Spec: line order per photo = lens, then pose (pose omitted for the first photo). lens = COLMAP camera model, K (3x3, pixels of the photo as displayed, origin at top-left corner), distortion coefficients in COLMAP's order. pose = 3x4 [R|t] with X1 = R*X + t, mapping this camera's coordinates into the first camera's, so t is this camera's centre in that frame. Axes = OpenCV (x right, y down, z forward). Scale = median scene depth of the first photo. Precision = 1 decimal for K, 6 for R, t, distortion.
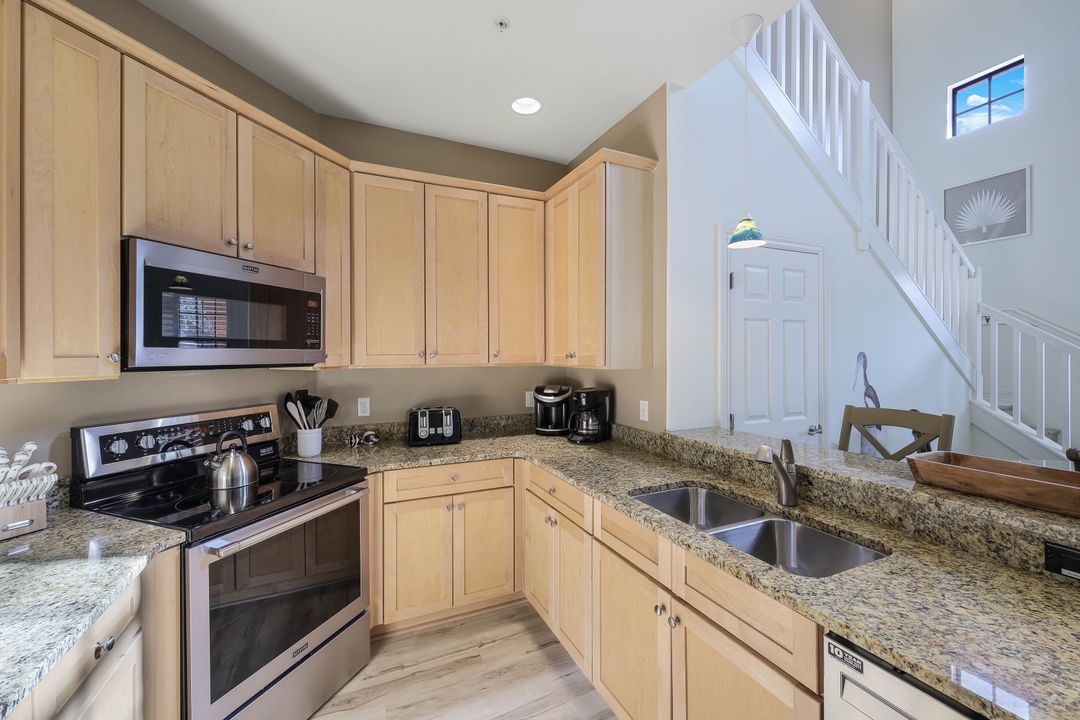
lens RADIAL K [[444.6, 0, 541.1], [0, 444.6, 354.4], [0, 0, 1]] dist [0.001159, -0.000080]
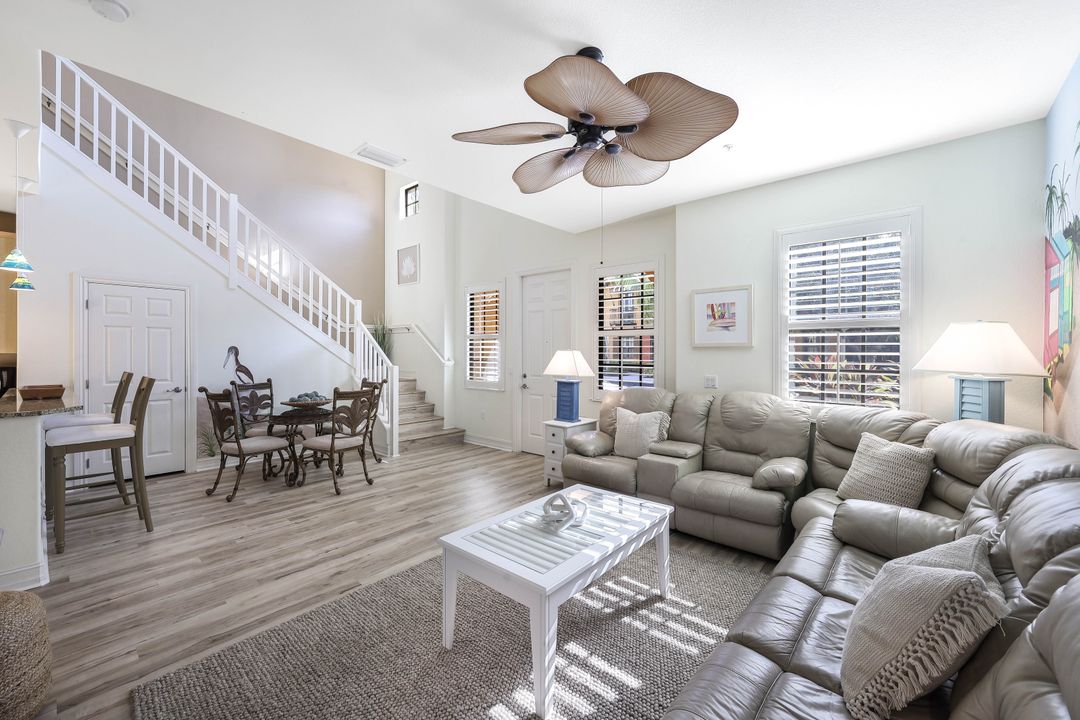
lens RADIAL K [[437.7, 0, 537.1], [0, 437.7, 354.8], [0, 0, 1]] dist [0.000783, 0.000090]
pose [[0.918641, 0.005022, 0.395060, 1.566227], [-0.007945, 0.999952, 0.005763, 0.012313], [-0.395012, -0.008433, 0.918637, -1.478830]]
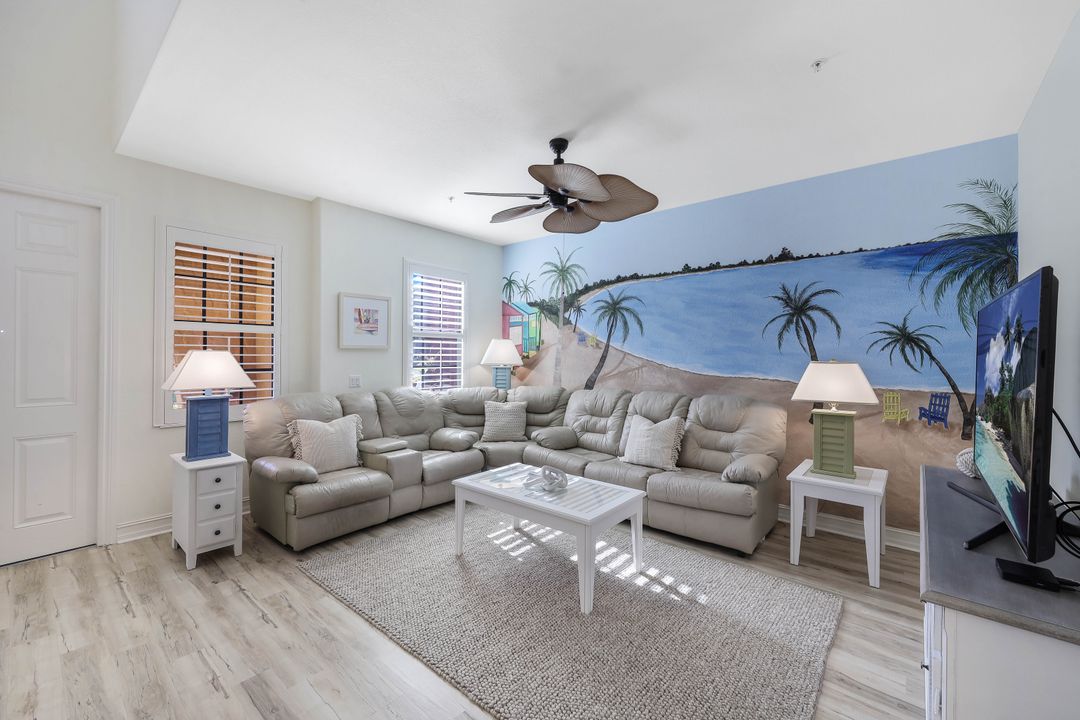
lens RADIAL K [[433.5, 0, 545.1], [0, 433.5, 355.0], [0, 0, 1]] dist [-0.001794, -0.000172]
pose [[-0.421703, 0.002210, 0.906731, 0.840207], [-0.002846, 0.999989, -0.003761, 0.017624], [-0.906729, -0.004167, -0.421692, -0.013836]]
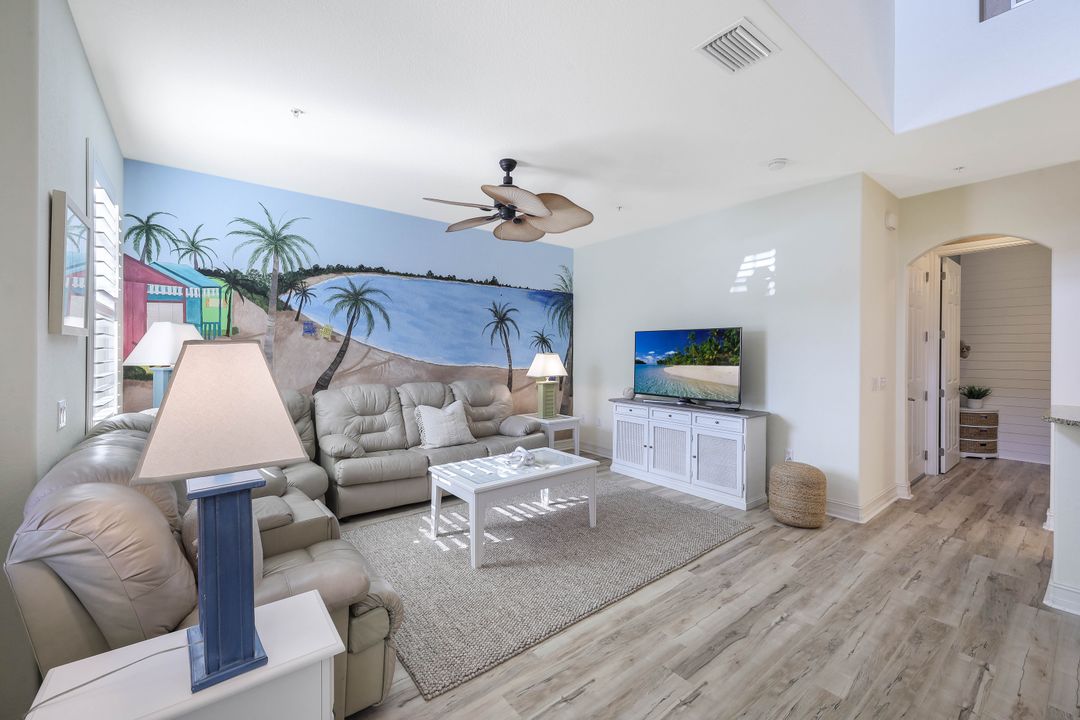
lens RADIAL K [[433.6, 0, 531.8], [0, 433.6, 351.8], [0, 0, 1]] dist [0.000061, -0.000140]
pose [[-0.977427, 0.001548, -0.211267, 2.294046], [0.001085, 0.999997, 0.002304, 0.016697], [0.211269, 0.002023, -0.977426, 0.903289]]
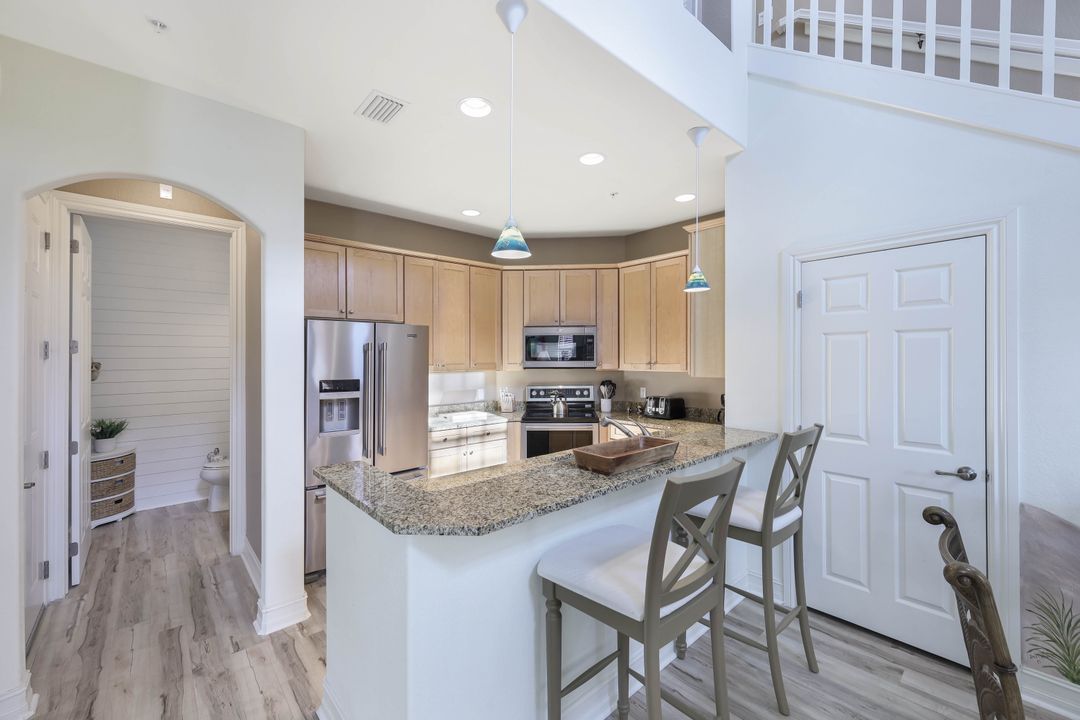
lens RADIAL K [[437.7, 0, 537.1], [0, 437.7, 354.8], [0, 0, 1]] dist [0.000783, 0.000090]
pose [[0.283502, -0.000815, -0.958971, 1.410052], [0.001194, 0.999999, -0.000497, -0.038646], [0.958971, -0.001004, 0.283503, 0.127154]]
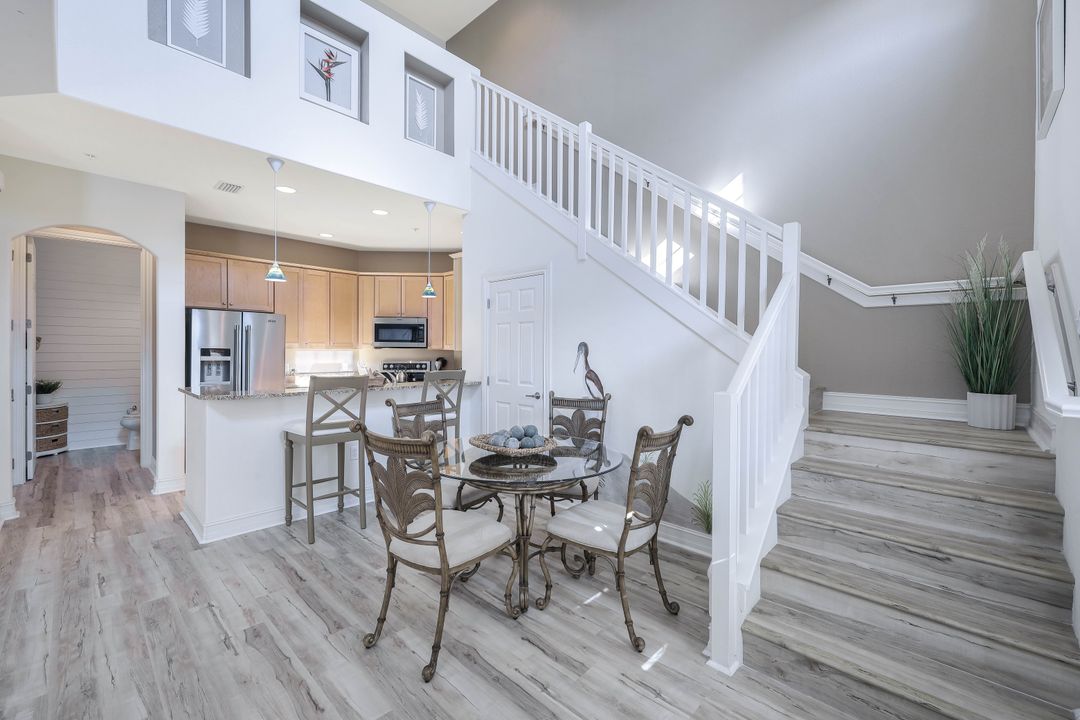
lens RADIAL K [[448.1, 0, 535.6], [0, 448.1, 355.5], [0, 0, 1]] dist [0.004589, -0.000135]
pose [[0.357476, 0.018795, -0.933733, 2.506165], [-0.012647, 0.999803, 0.015283, 0.019792], [0.933837, 0.006346, 0.357643, 0.594734]]
